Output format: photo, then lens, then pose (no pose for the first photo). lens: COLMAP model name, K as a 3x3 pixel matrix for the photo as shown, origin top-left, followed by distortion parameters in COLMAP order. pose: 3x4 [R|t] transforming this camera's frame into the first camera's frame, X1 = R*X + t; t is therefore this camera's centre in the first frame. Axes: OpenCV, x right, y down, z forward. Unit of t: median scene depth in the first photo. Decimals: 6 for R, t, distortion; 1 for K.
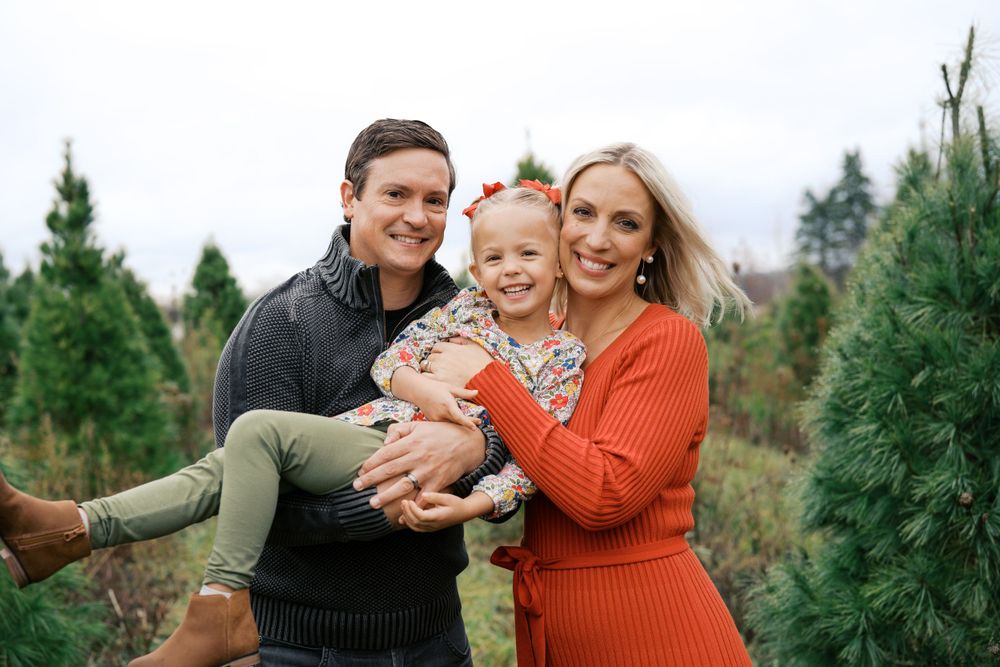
lens RADIAL K [[1430.7, 0, 499.9], [0, 1430.7, 337.7], [0, 0, 1]] dist [0.016927, 0.000000]
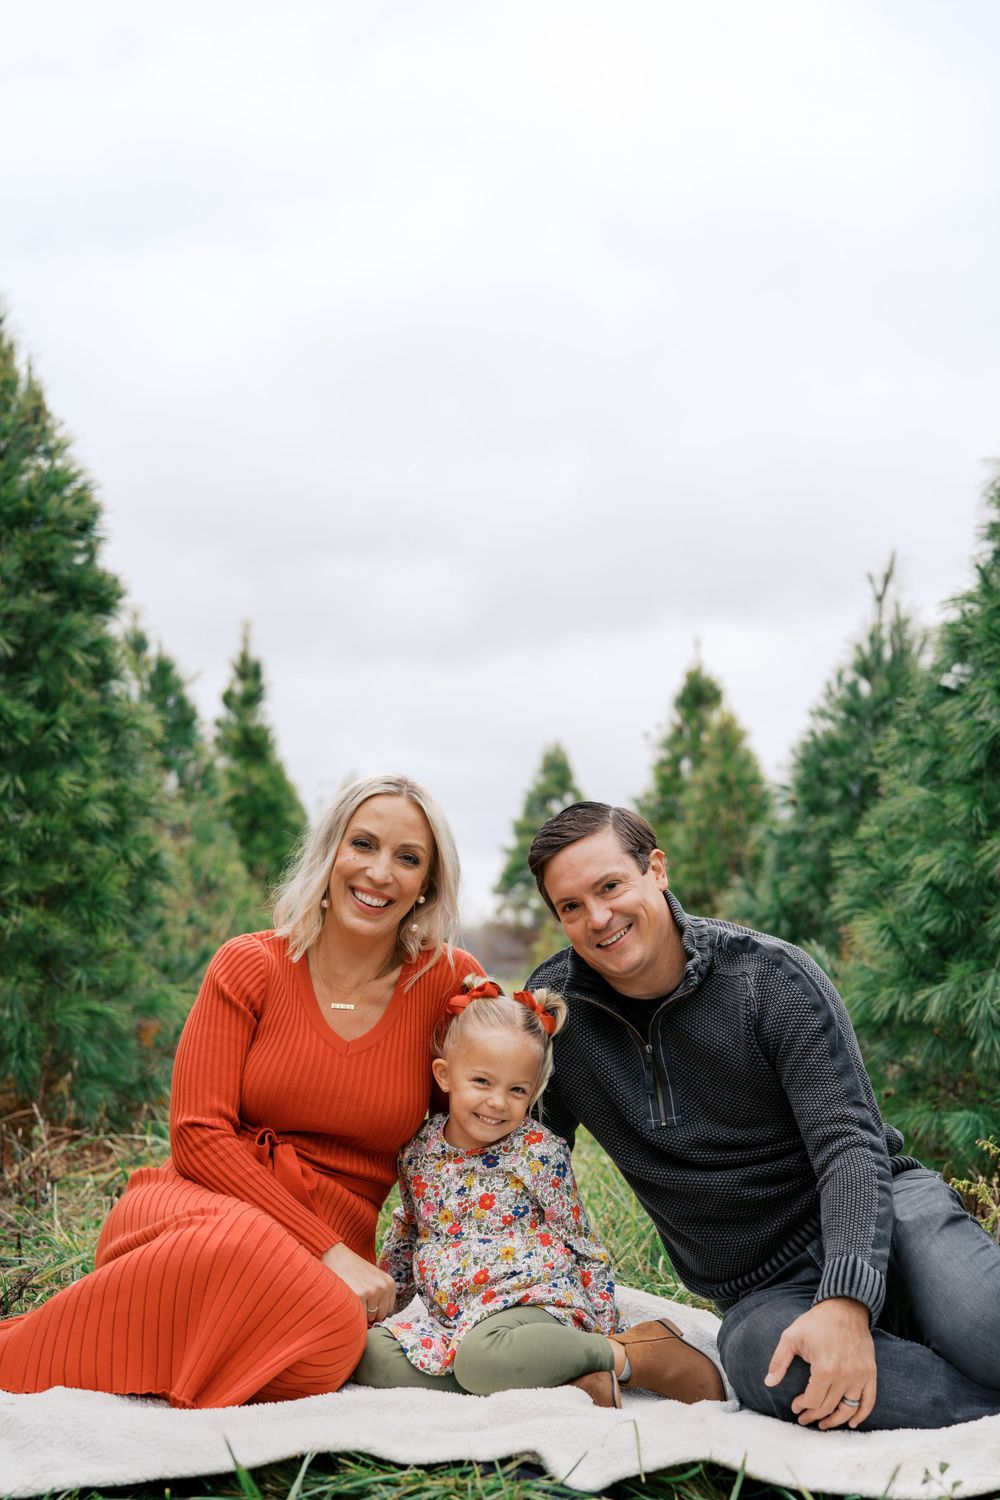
lens RADIAL K [[2241.7, 0, 490.2], [0, 2241.7, 755.6], [0, 0, 1]] dist [0.013692, 0.000000]
pose [[0.990006, 0.052979, -0.130698, 0.098658], [-0.066948, 0.992226, -0.104910, 0.122572], [0.124123, 0.112611, 0.985856, -0.607142]]
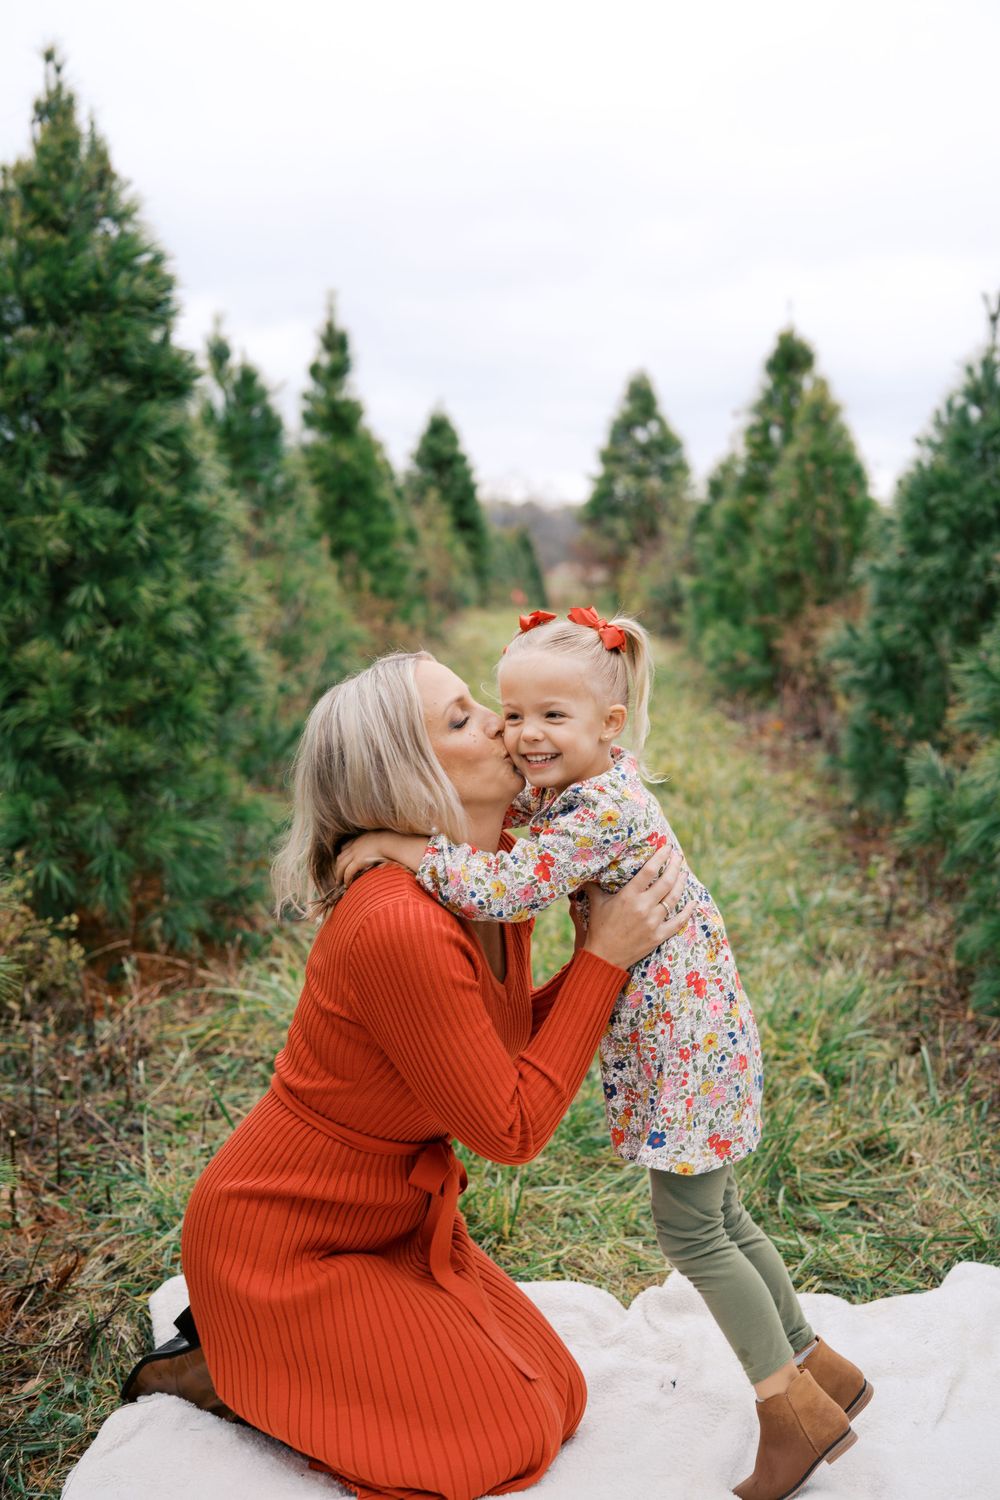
lens RADIAL K [[2146.1, 0, 521.1], [0, 2146.1, 738.5], [0, 0, 1]] dist [0.016927, 0.000000]
pose [[0.986999, 0.075635, -0.141818, 0.080023], [-0.064726, 0.994689, 0.080024, 0.050916], [0.147118, -0.069804, 0.986653, -0.548346]]
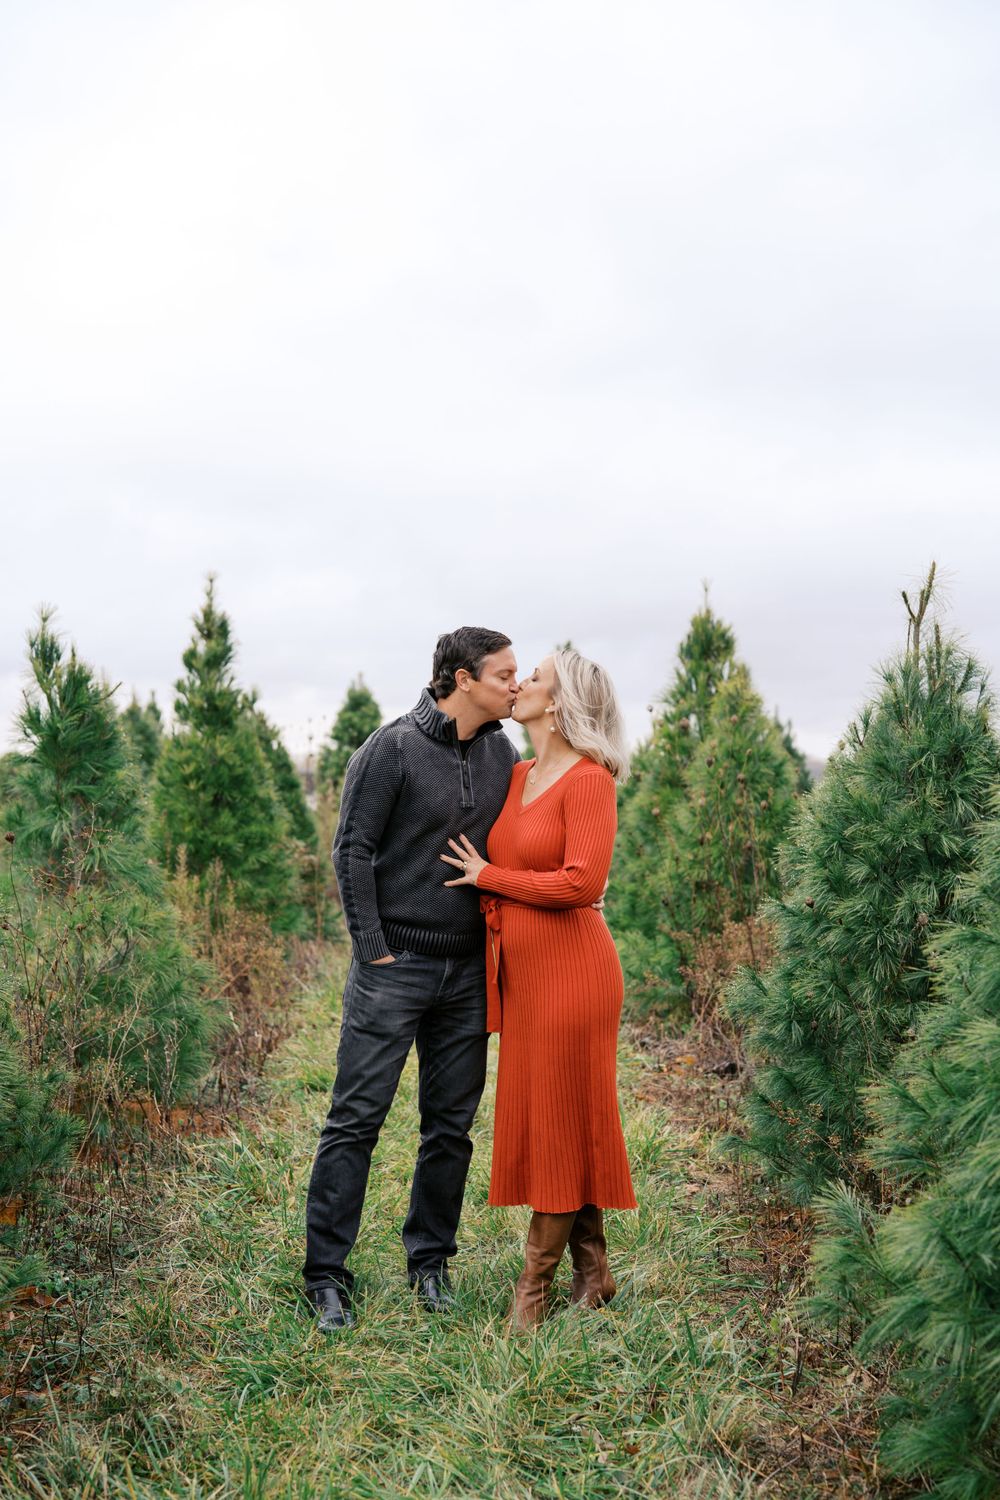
lens RADIAL K [[2146.1, 0, 494.9], [0, 2146.1, 743.5], [0, 0, 1]] dist [0.016927, 0.000000]
pose [[0.988776, 0.058383, -0.137528, 0.093862], [-0.064252, 0.997186, -0.038623, 0.018307], [0.134886, 0.047026, 0.989745, -0.404786]]
